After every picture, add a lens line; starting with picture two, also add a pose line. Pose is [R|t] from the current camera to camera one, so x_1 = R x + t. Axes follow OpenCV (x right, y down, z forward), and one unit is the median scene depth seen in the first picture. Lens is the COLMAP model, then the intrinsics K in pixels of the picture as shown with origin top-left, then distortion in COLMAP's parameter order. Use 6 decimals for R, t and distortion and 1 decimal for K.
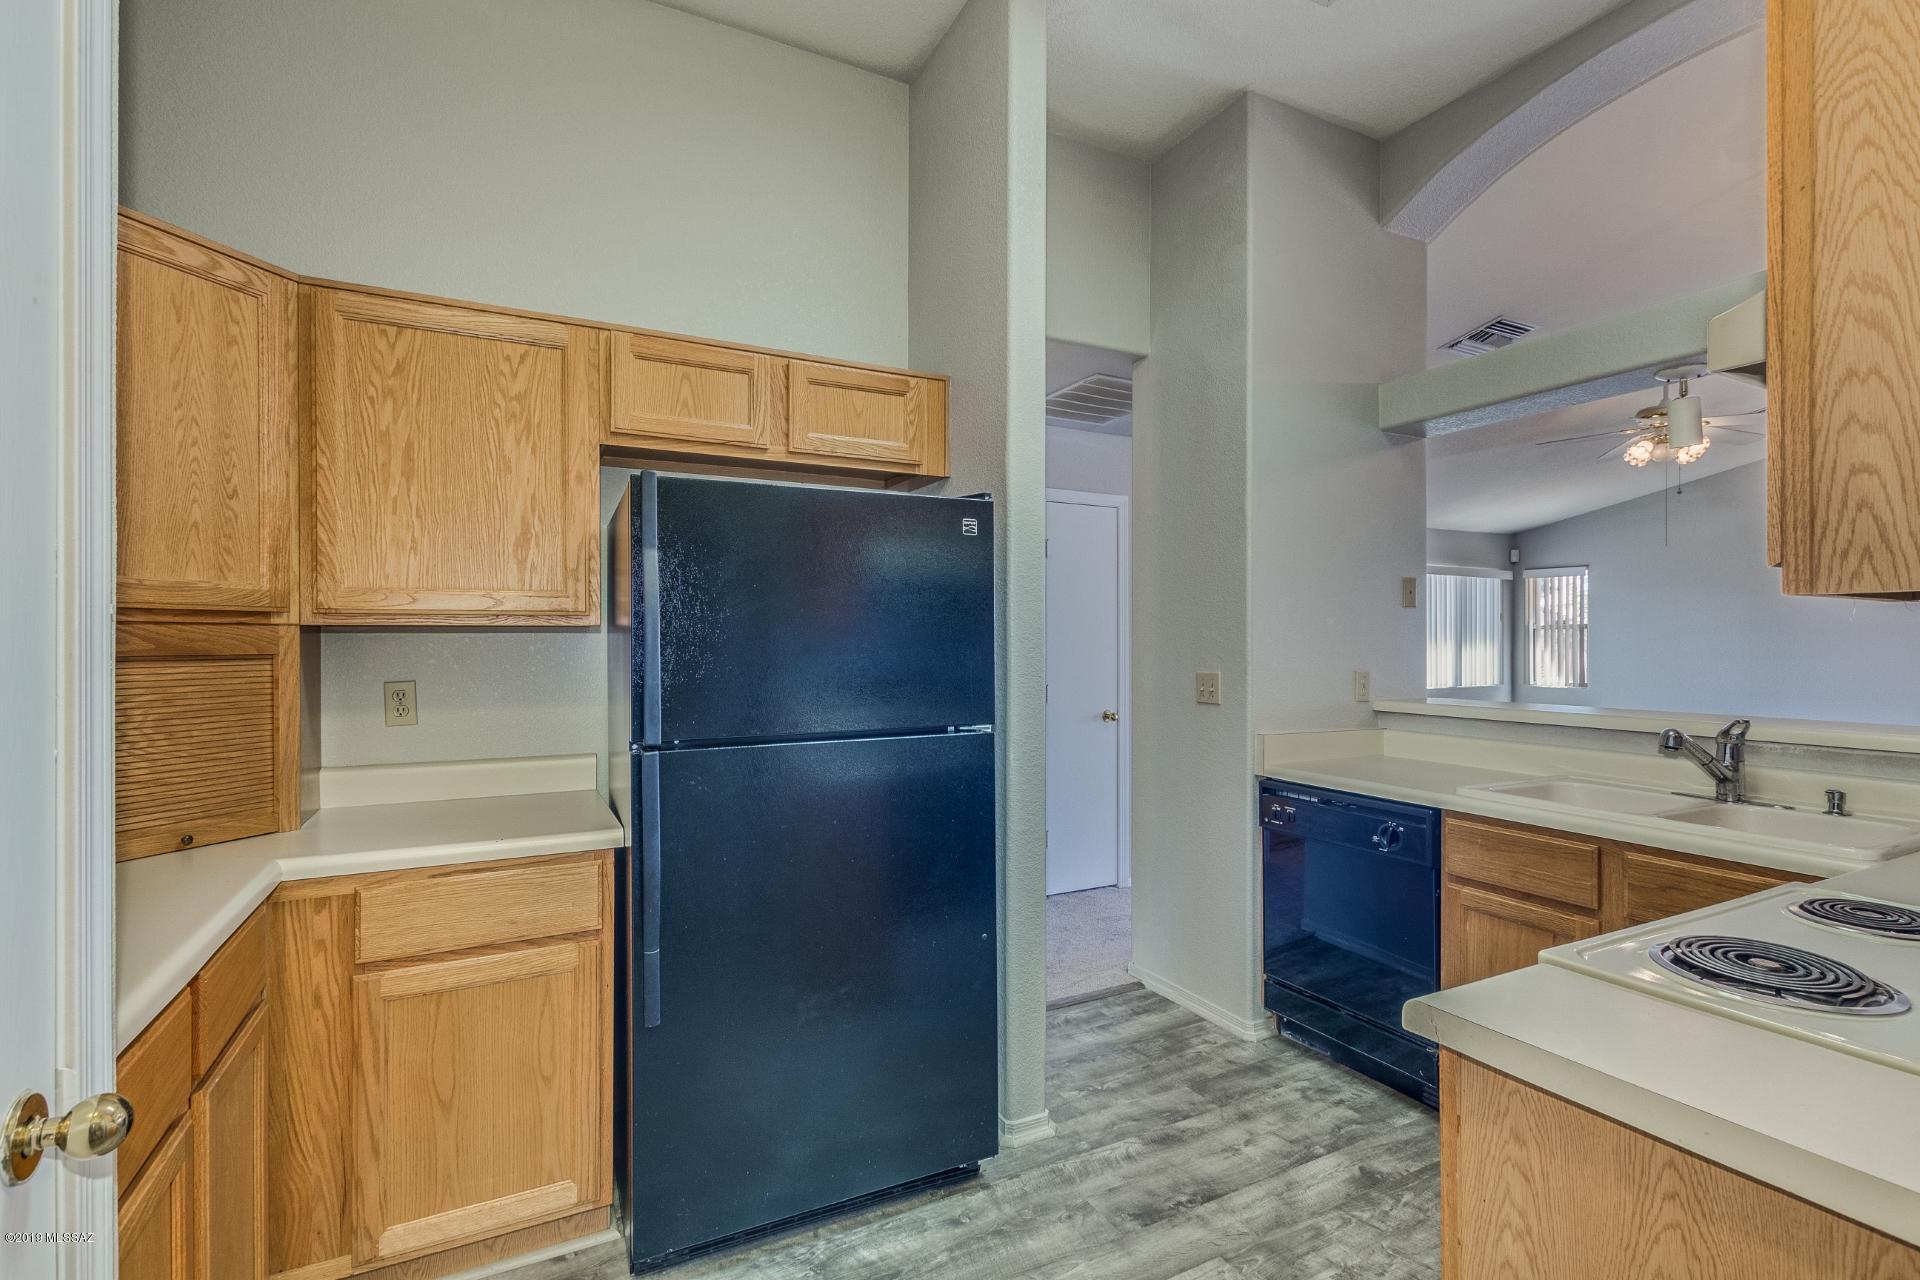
lens RADIAL K [[877.4, 0, 957.8], [0, 877.4, 652.0], [0, 0, 1]] dist [0.000495, 0.000039]
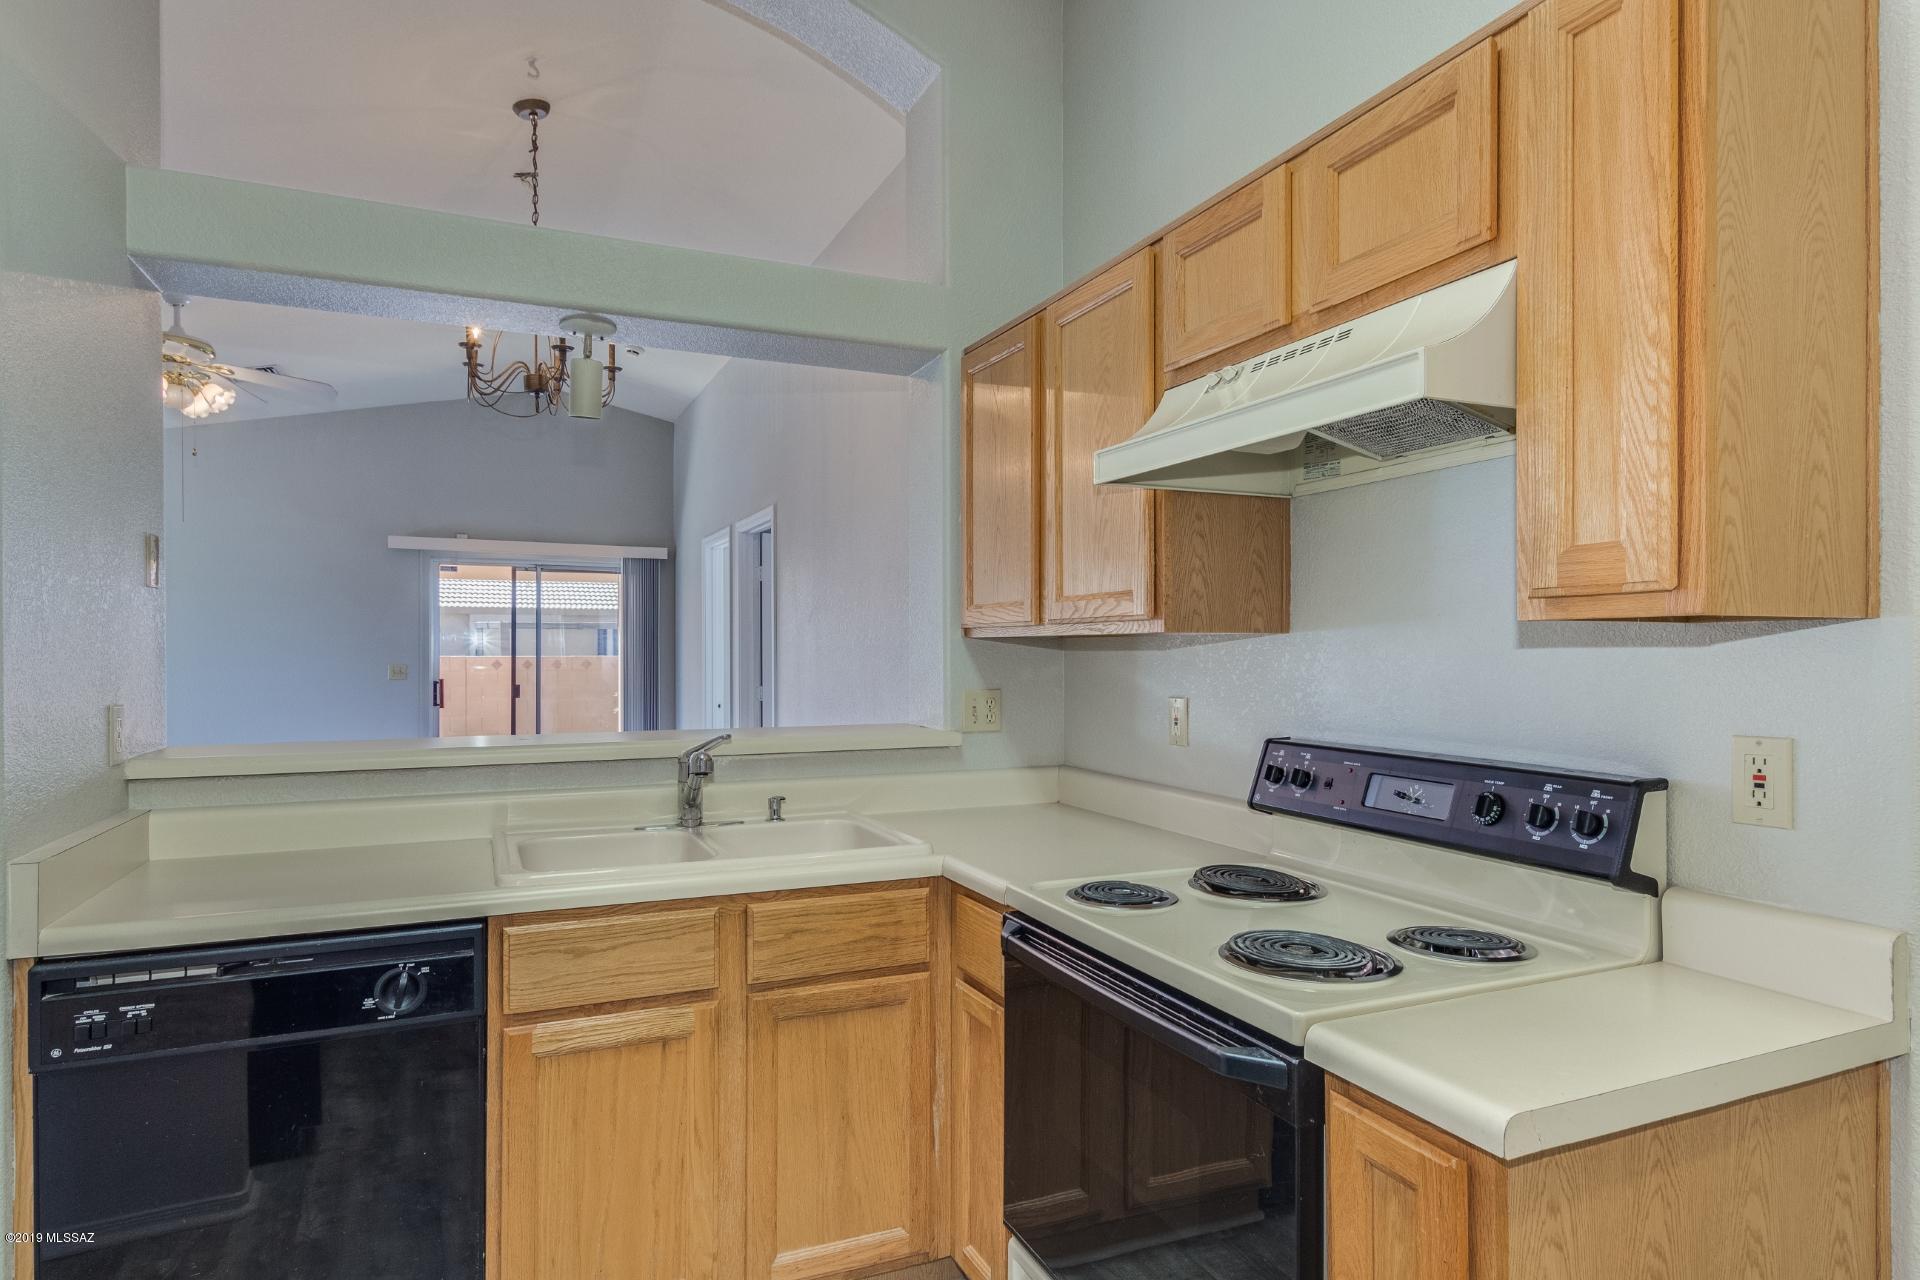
lens RADIAL K [[1072.7, 0, 960.0], [0, 1072.7, 640.0], [0, 0, 1]] dist [0.004602, 0.001583]
pose [[0.060017, 0.008846, 0.998158, -0.201735], [0.012166, 0.999880, -0.009593, -0.007575], [-0.998123, 0.012720, 0.059902, 0.629436]]
